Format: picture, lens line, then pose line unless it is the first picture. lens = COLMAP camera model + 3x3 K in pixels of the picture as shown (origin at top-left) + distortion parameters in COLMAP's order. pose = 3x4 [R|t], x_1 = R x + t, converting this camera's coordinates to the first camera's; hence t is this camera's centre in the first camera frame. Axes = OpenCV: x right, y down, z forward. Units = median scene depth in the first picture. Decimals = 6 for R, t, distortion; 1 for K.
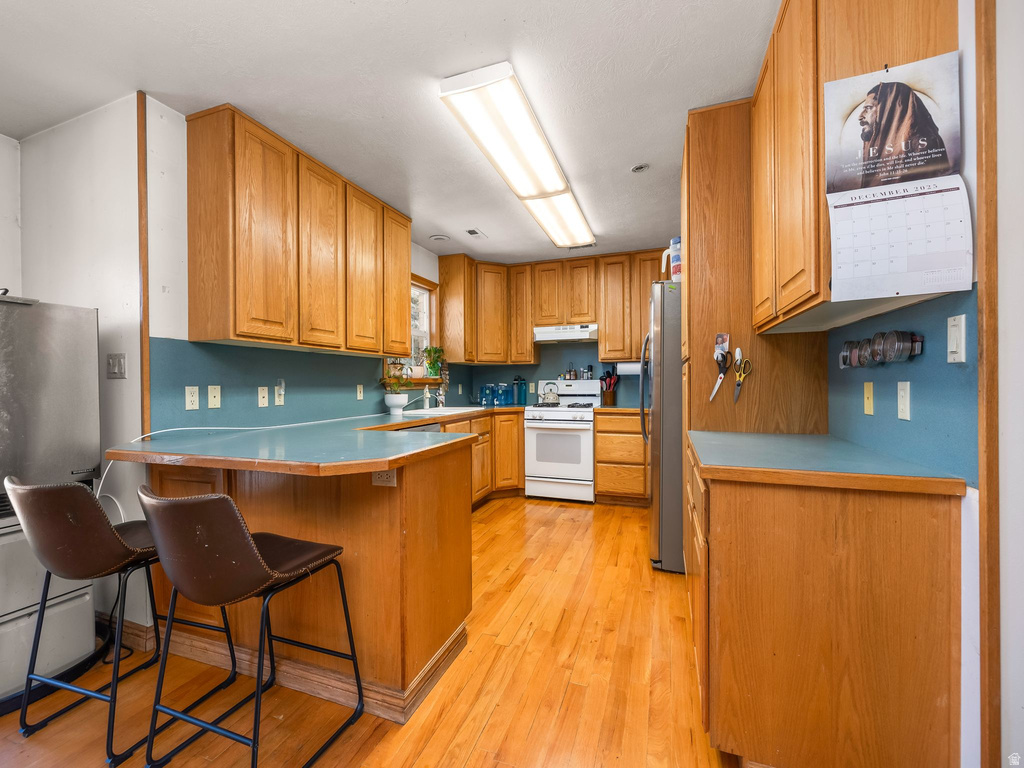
lens RADIAL K [[431.3, 0, 507.5], [0, 431.3, 386.8], [0, 0, 1]] dist [0.001658, 0.000538]
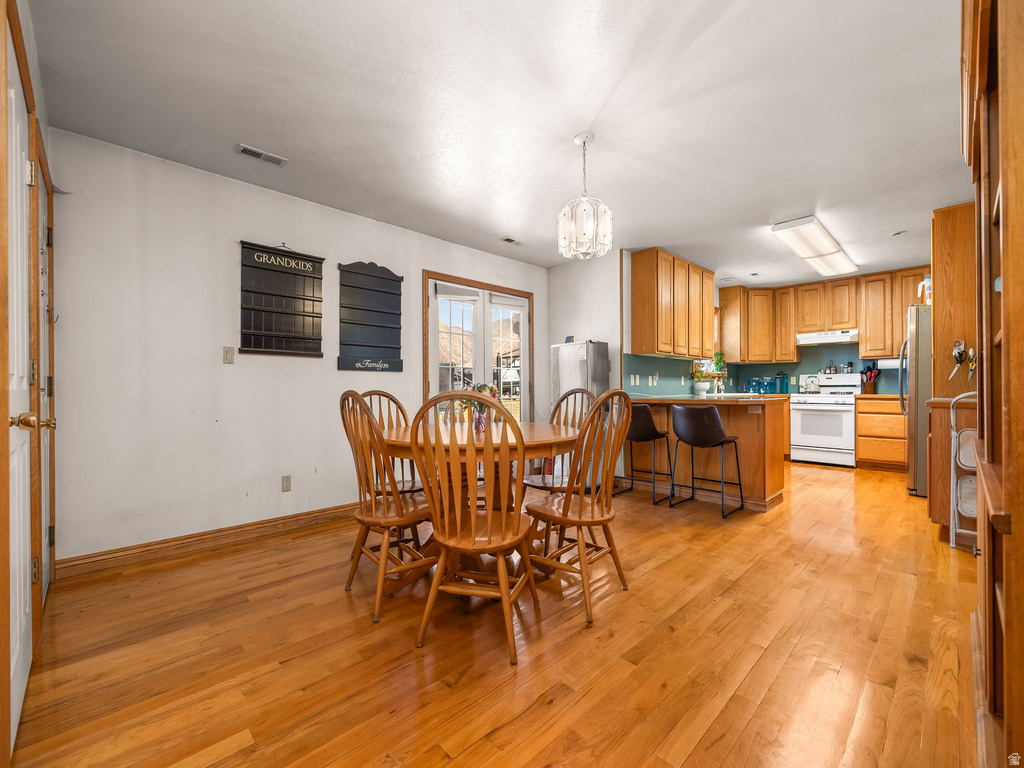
lens RADIAL K [[431.3, 0, 507.5], [0, 431.3, 386.8], [0, 0, 1]] dist [0.001658, 0.000538]
pose [[0.897889, 0.002717, -0.440213, -0.162135], [-0.005145, 0.999977, -0.004324, 0.035385], [0.440191, 0.006147, 0.897883, -0.610118]]
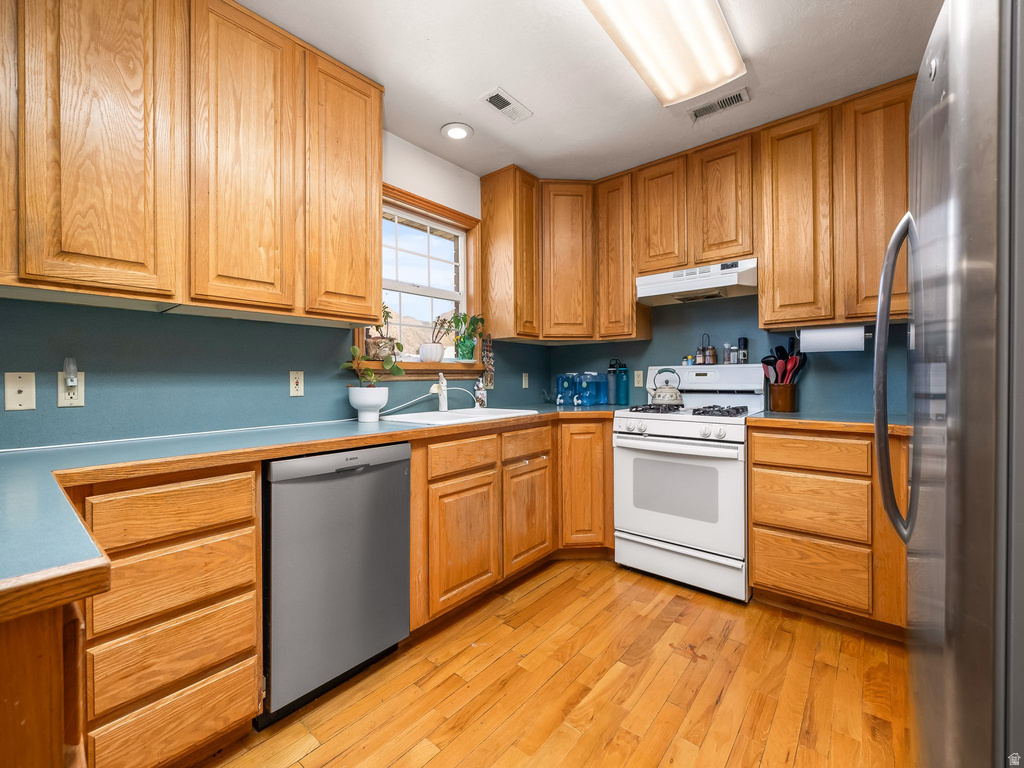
lens RADIAL K [[430.9, 0, 504.8], [0, 430.9, 377.8], [0, 0, 1]] dist [0.000244, 0.000273]
pose [[0.938037, -0.000299, -0.346535, 0.104000], [-0.001418, 0.999988, -0.004703, 0.004903], [0.346532, 0.004903, 0.938025, 0.405128]]
